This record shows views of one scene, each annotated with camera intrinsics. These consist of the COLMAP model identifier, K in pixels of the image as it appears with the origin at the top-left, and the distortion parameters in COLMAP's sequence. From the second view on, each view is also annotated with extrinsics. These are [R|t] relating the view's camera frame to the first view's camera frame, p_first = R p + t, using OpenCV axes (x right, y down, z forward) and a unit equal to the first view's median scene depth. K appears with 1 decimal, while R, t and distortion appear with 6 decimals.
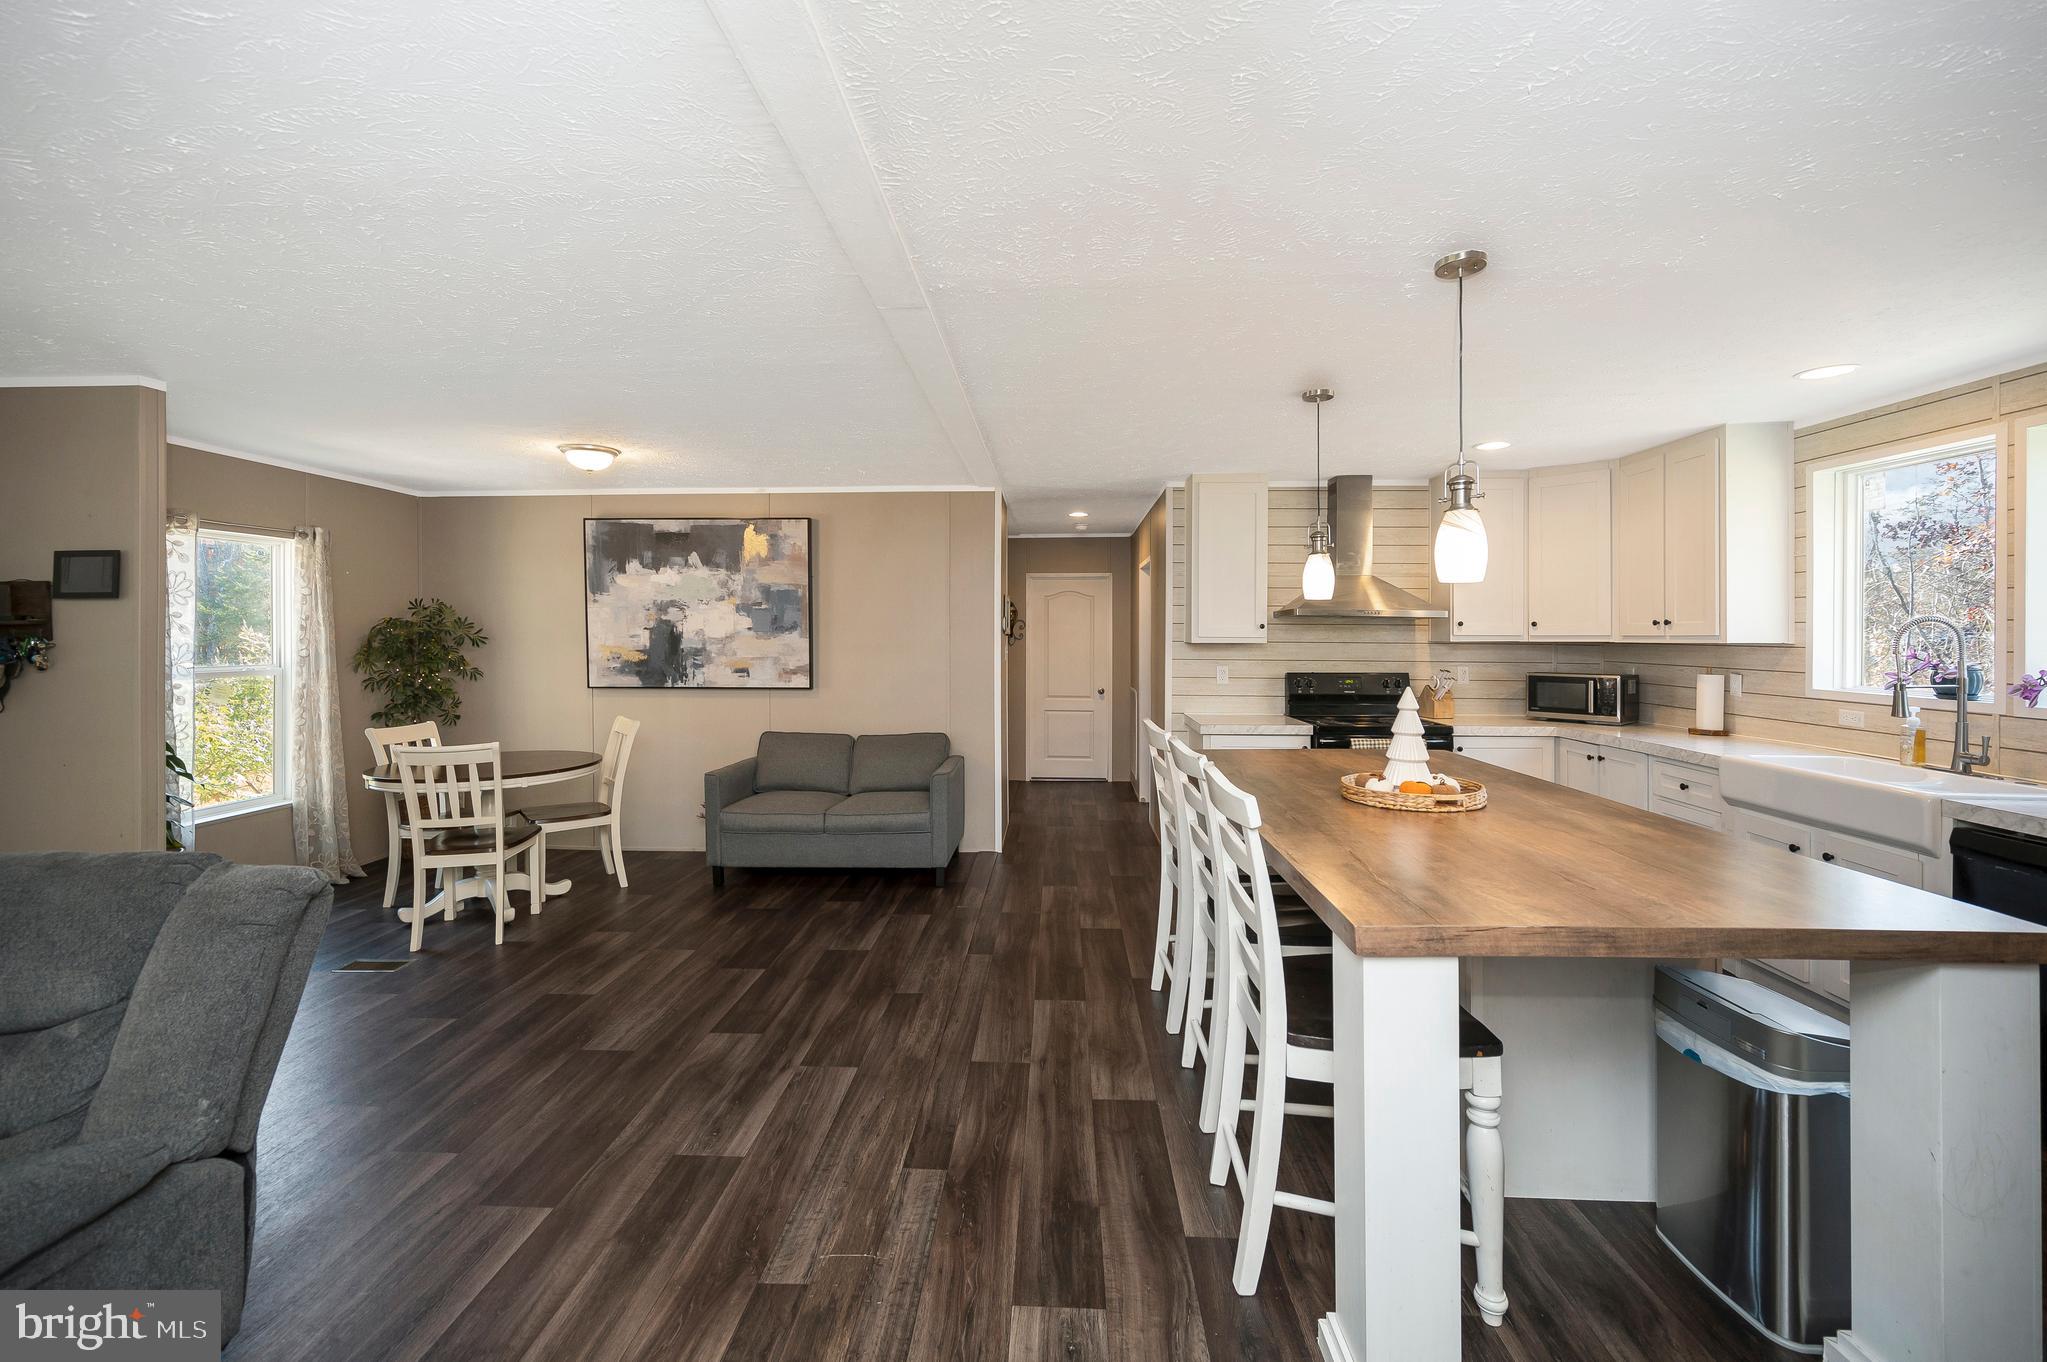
lens RADIAL K [[834.4, 0, 1019.0], [0, 834.4, 631.1], [0, 0, 1]] dist [-0.004769, -0.000298]
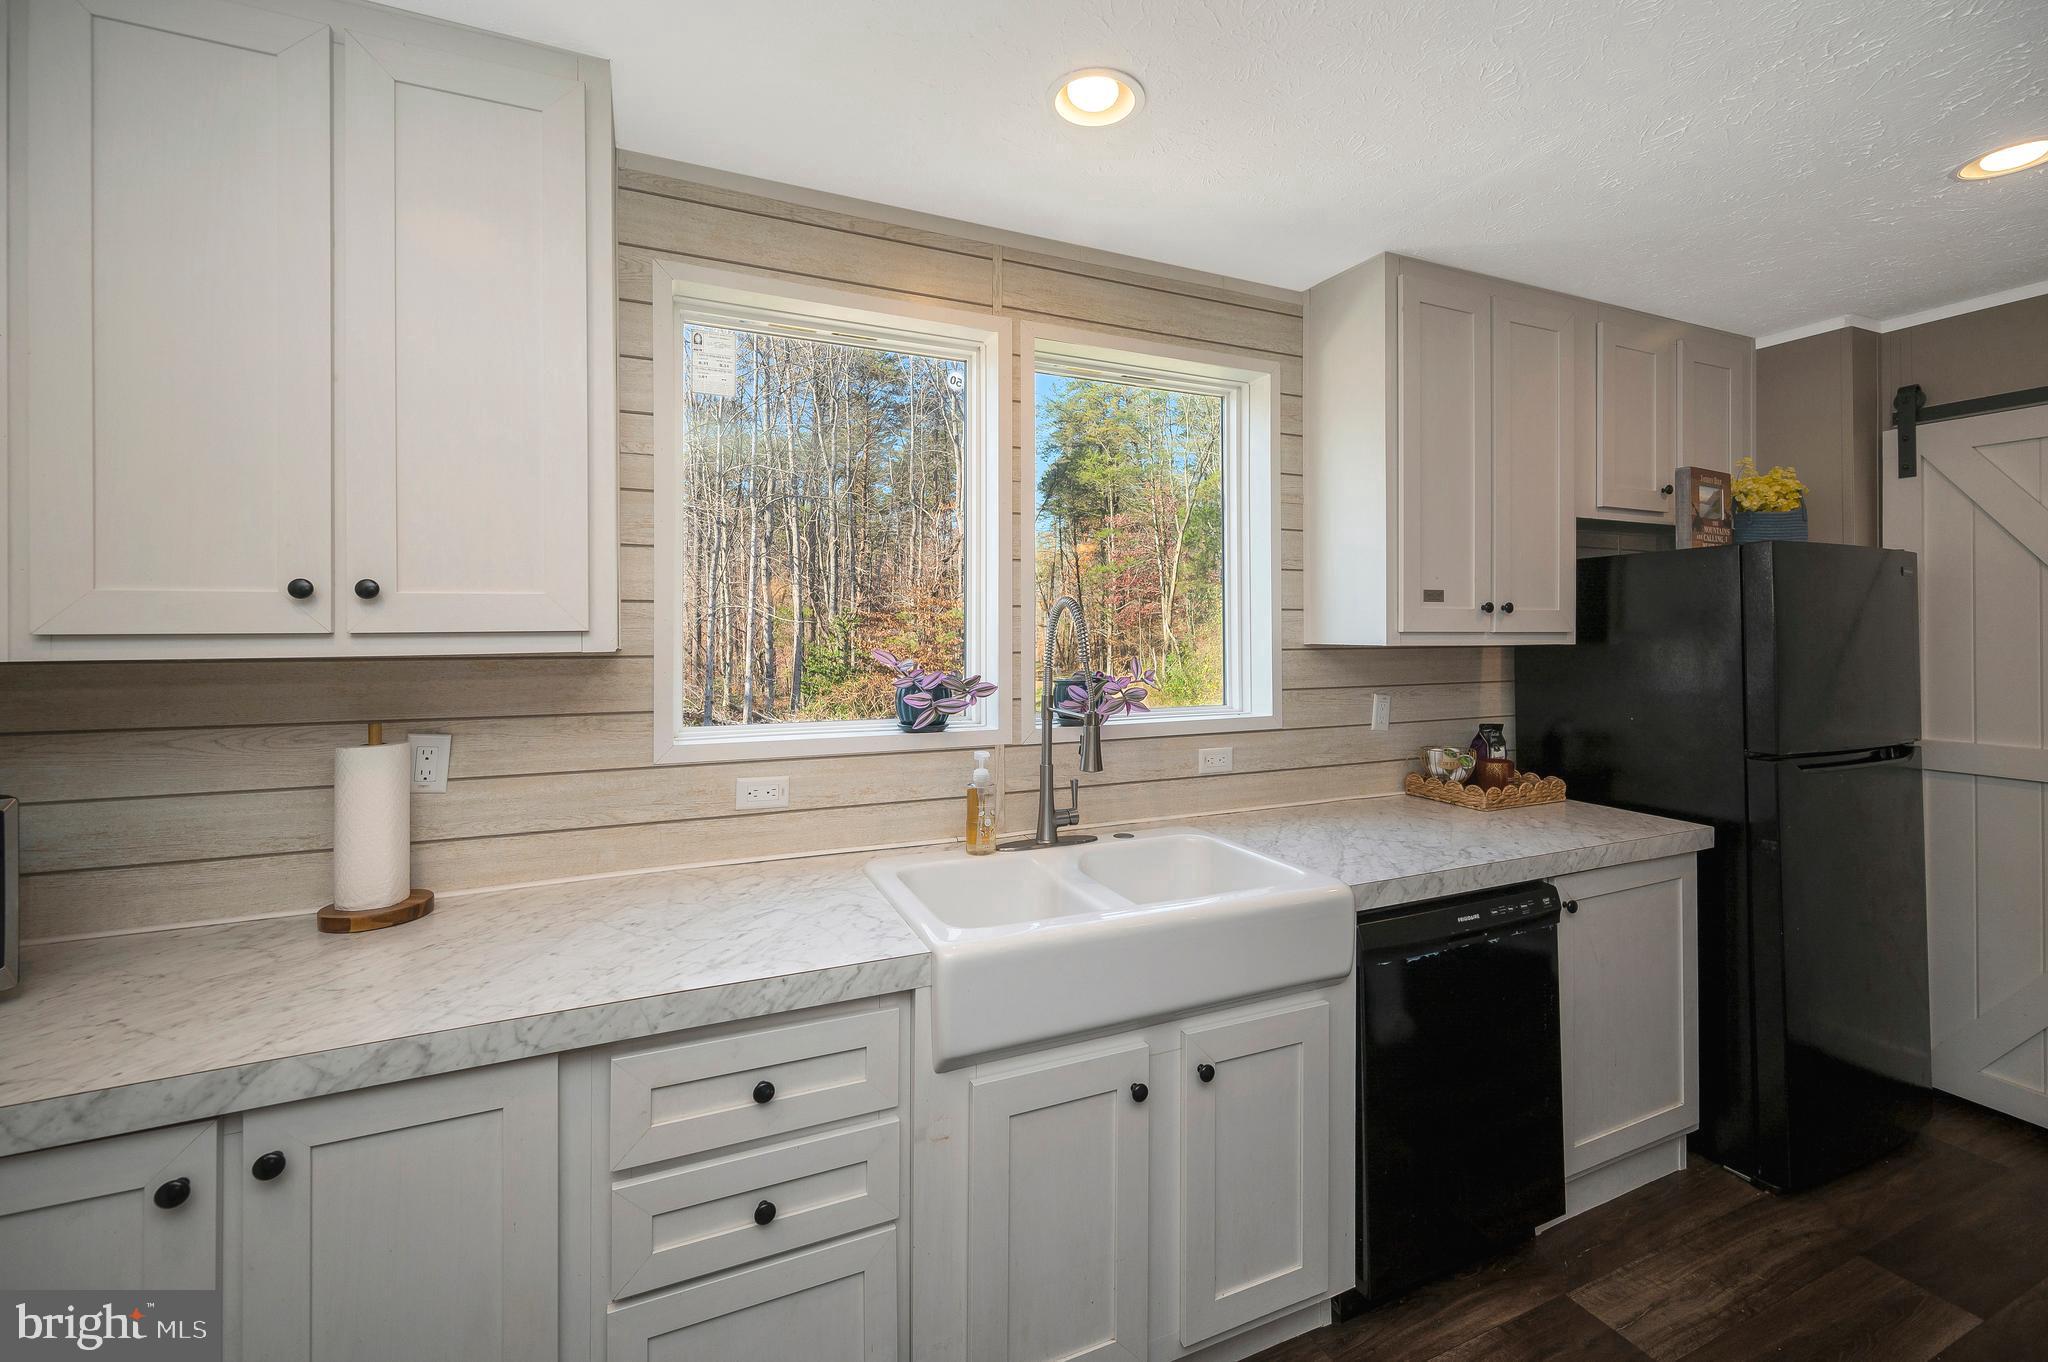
lens RADIAL K [[847.7, 0, 1039.0], [0, 847.7, 621.2], [0, 0, 1]] dist [-0.001412, -0.000311]
pose [[-0.453129, 0.003753, 0.891437, 0.301953], [-0.003021, 0.999979, -0.005746, 0.001610], [-0.891440, -0.005296, -0.453108, 0.708590]]
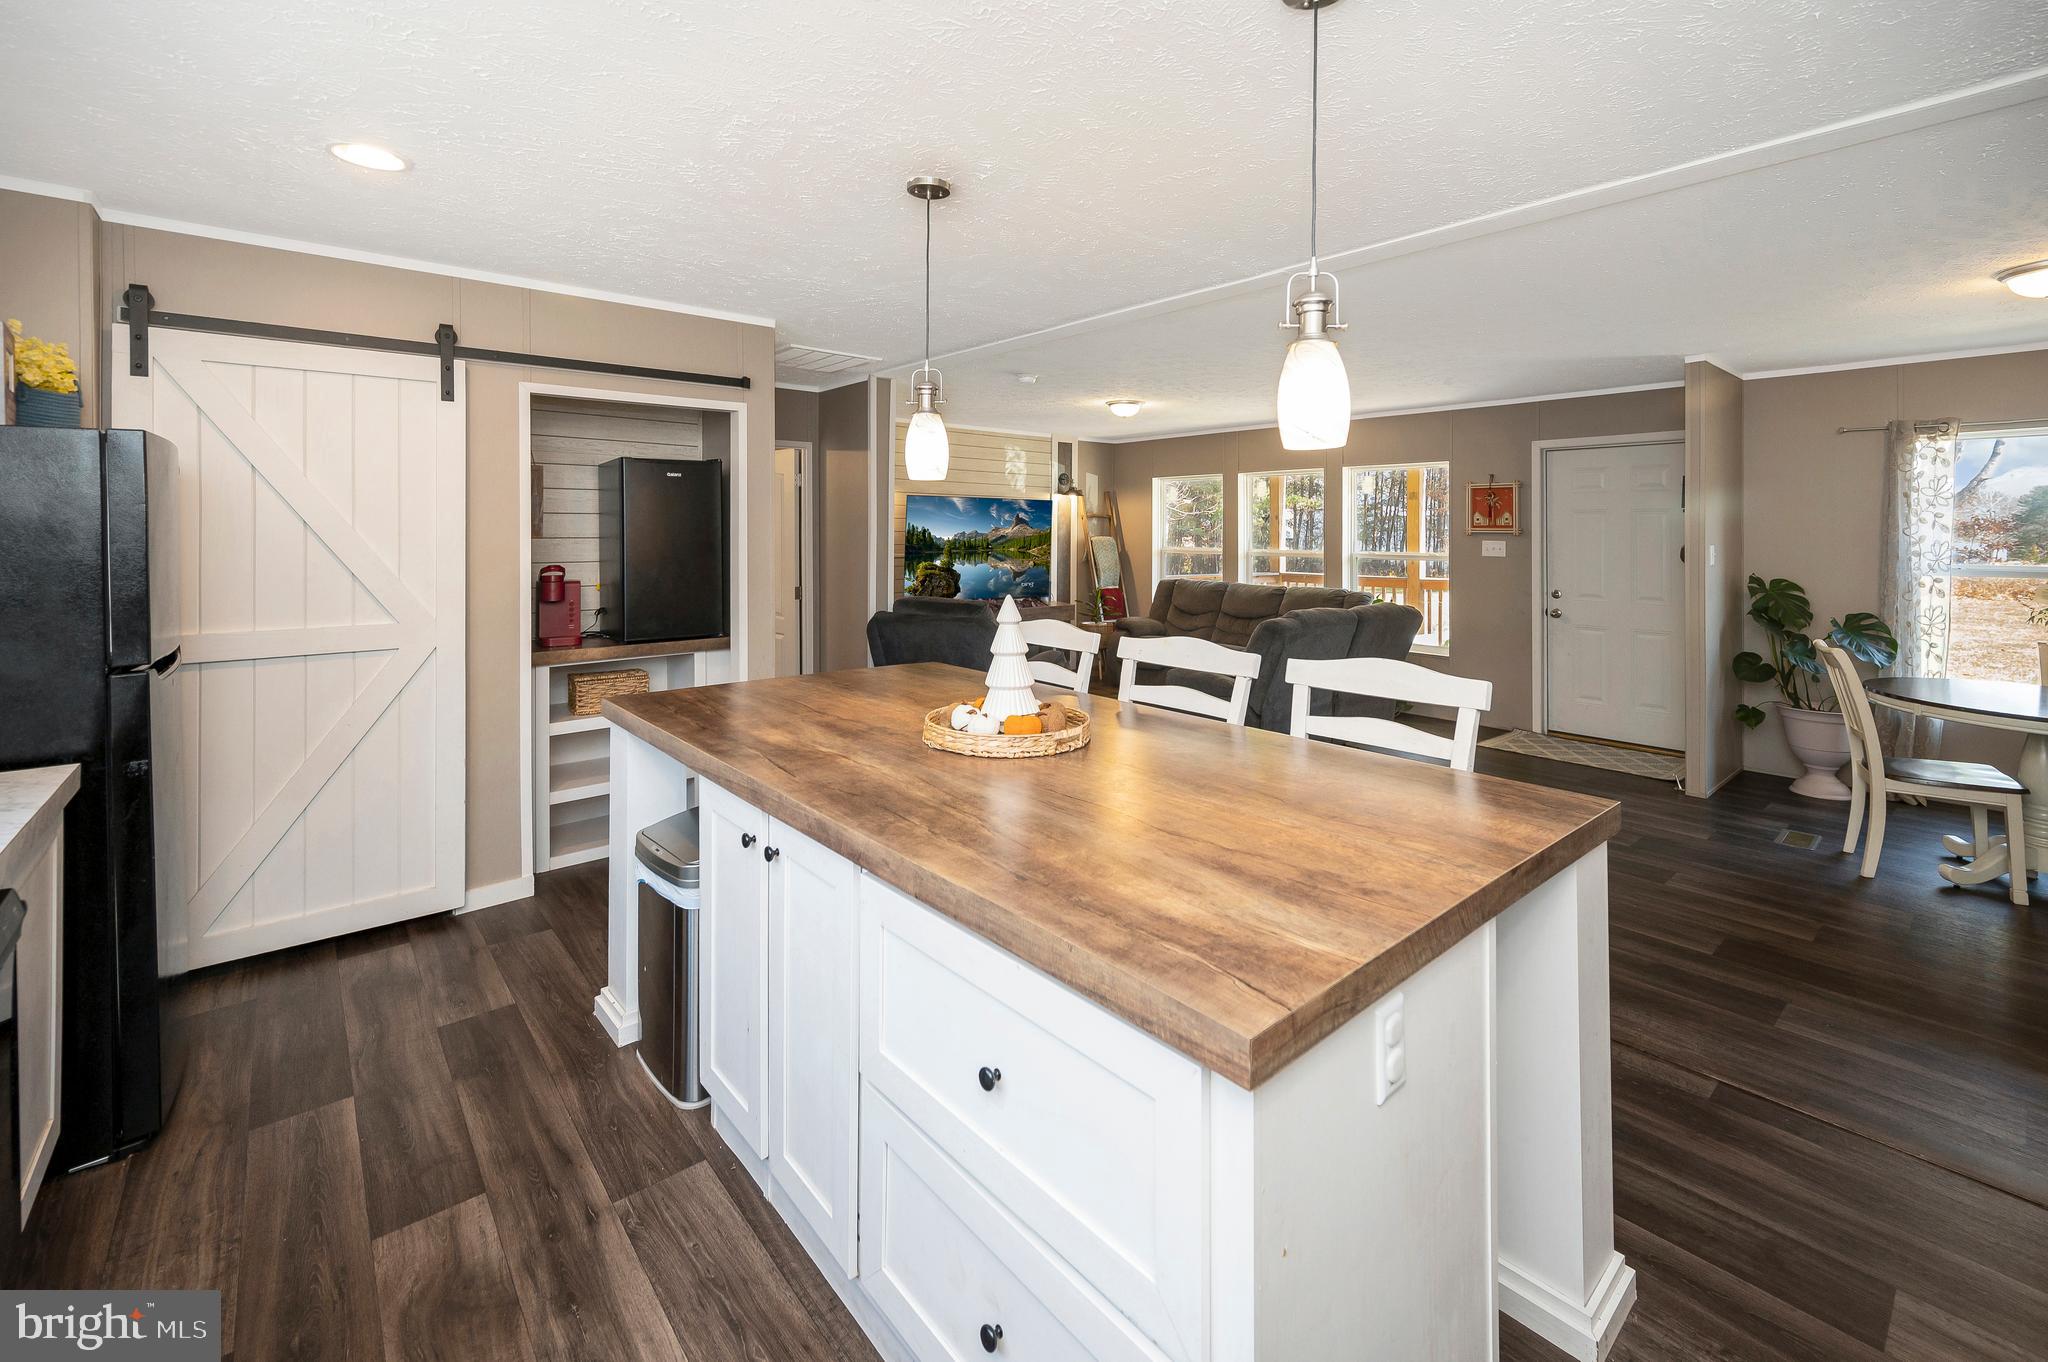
lens RADIAL K [[857.8, 0, 1025.1], [0, 857.8, 526.4], [0, 0, 1]] dist [-0.000162, 0.000140]
pose [[-0.729788, -0.006195, -0.683646, 0.478739], [0.000545, 0.999953, -0.009642, 0.005112], [0.683674, -0.007409, -0.729750, 0.746439]]
